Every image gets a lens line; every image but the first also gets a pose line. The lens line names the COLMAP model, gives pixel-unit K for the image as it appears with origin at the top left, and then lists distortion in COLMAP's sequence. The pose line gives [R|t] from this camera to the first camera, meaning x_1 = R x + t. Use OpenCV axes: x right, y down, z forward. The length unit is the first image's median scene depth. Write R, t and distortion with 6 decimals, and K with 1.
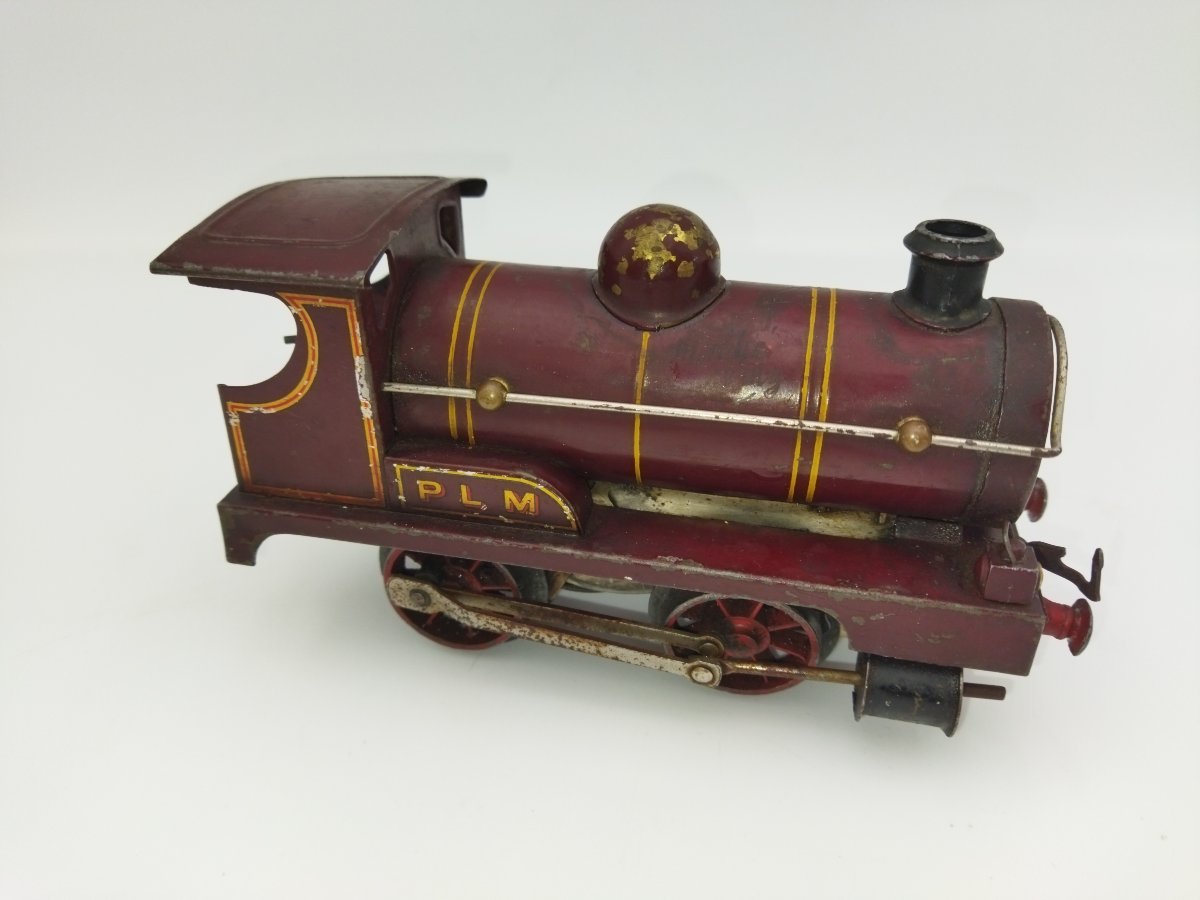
lens RADIAL K [[943.2, 0, 600.0], [0, 943.2, 450.0], [0, 0, 1]] dist [0.033074, -0.157997]
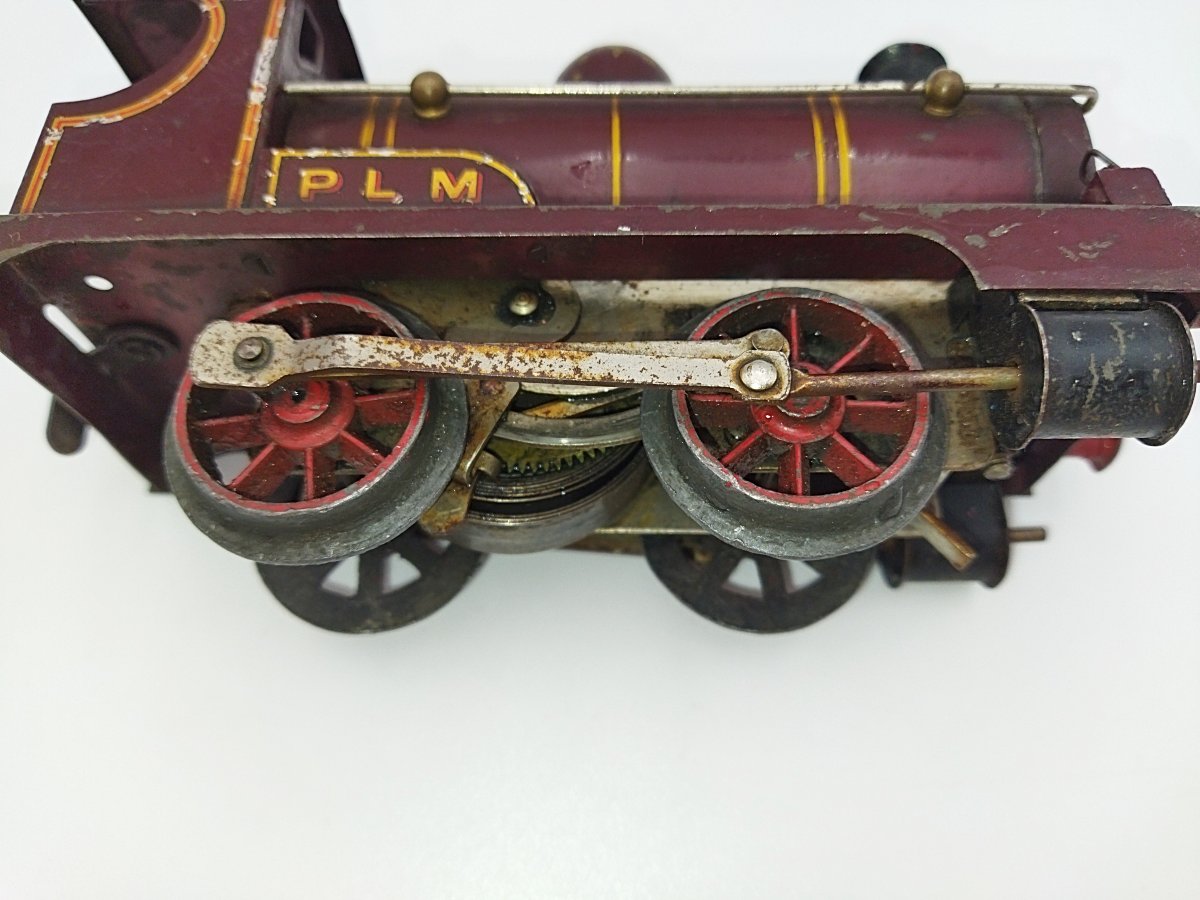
lens RADIAL K [[943.2, 0, 600.0], [0, 943.2, 450.0], [0, 0, 1]] dist [0.033074, -0.157997]
pose [[0.980704, 0.080196, 0.178295, -0.088236], [0.106765, 0.544287, -0.832077, 0.748994], [-0.163773, 0.835057, 0.525222, 0.781409]]
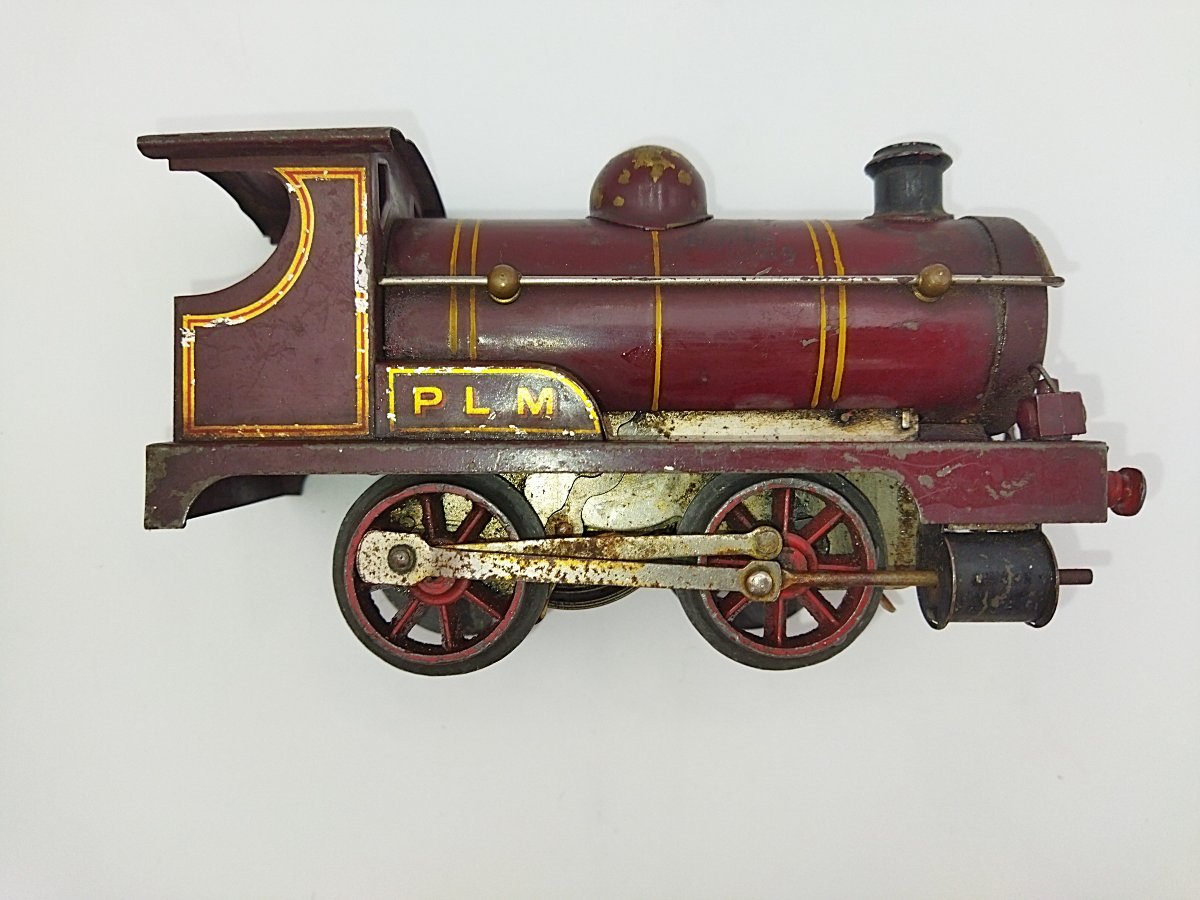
lens RADIAL K [[940.4, 0, 600.0], [0, 940.4, 450.0], [0, 0, 1]] dist [0.055846, -0.117710]
pose [[0.971859, -0.008572, 0.235408, -0.234308], [0.129460, 0.854326, -0.503355, 0.546186], [-0.196801, 0.519666, 0.831394, 0.277257]]
